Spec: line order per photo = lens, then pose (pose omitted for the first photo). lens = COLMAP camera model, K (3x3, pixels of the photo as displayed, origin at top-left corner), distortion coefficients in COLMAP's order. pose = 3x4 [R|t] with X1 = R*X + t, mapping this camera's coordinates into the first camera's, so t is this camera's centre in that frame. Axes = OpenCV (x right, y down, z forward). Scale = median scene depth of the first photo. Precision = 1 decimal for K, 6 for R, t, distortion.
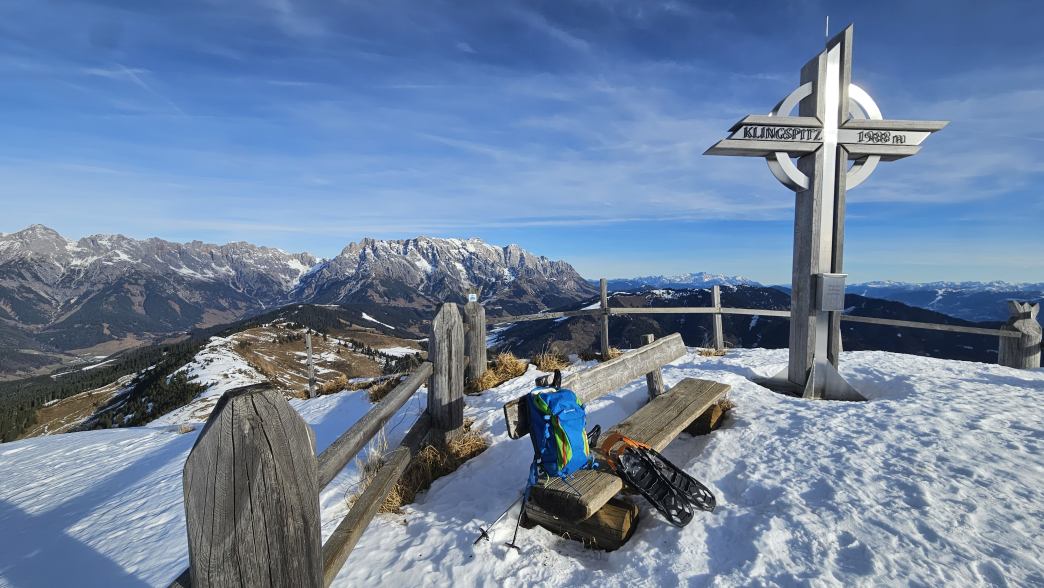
lens RADIAL K [[430.9, 0, 515.7], [0, 430.9, 294.2], [0, 0, 1]] dist [-0.000426, -0.000132]
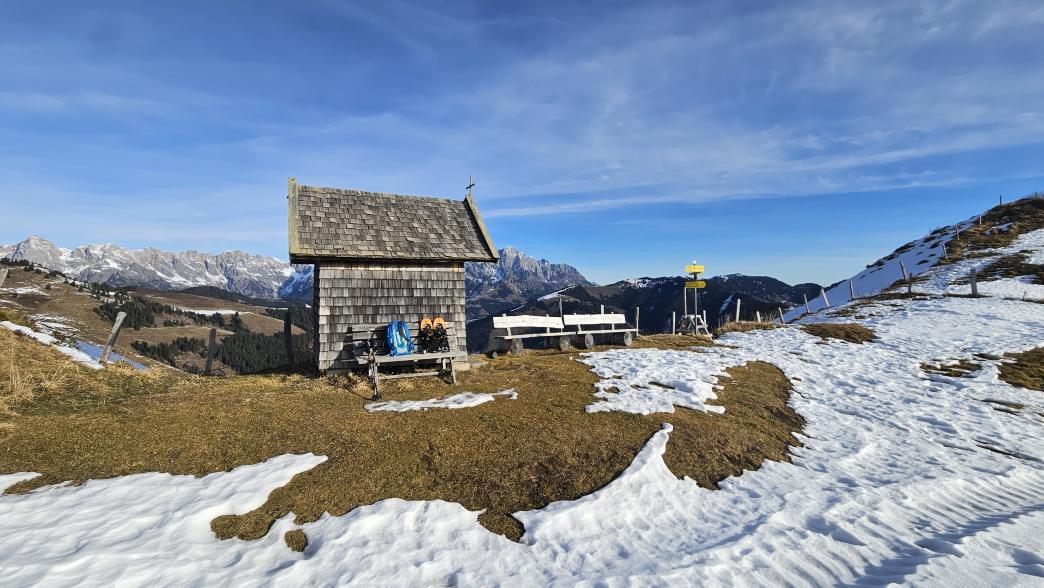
lens RADIAL K [[430.9, 0, 512.4], [0, 430.9, 295.1], [0, 0, 1]] dist [-0.000426, -0.000132]
pose [[0.996887, -0.025897, -0.074469, 0.097035], [0.023627, 0.999234, -0.031192, 0.033255], [0.075220, 0.029335, 0.996735, 0.037103]]
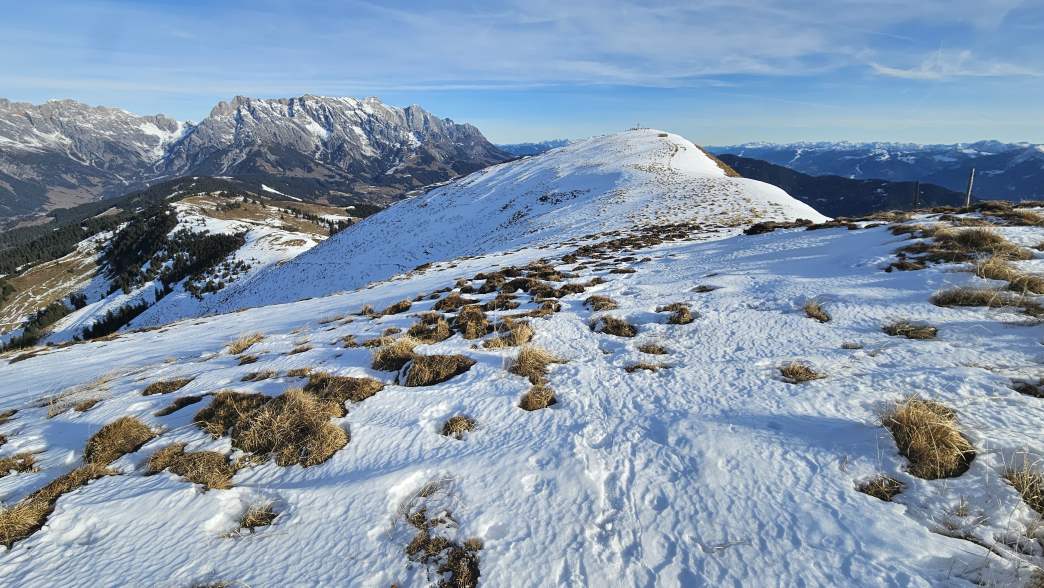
lens RADIAL K [[430.9, 0, 517.3], [0, 430.9, 290.1], [0, 0, 1]] dist [-0.000426, -0.000132]
pose [[0.976036, -0.081489, 0.201773, -0.013757], [0.020052, 0.956971, 0.289490, 0.001794], [-0.216681, -0.278506, 0.935673, -0.025544]]
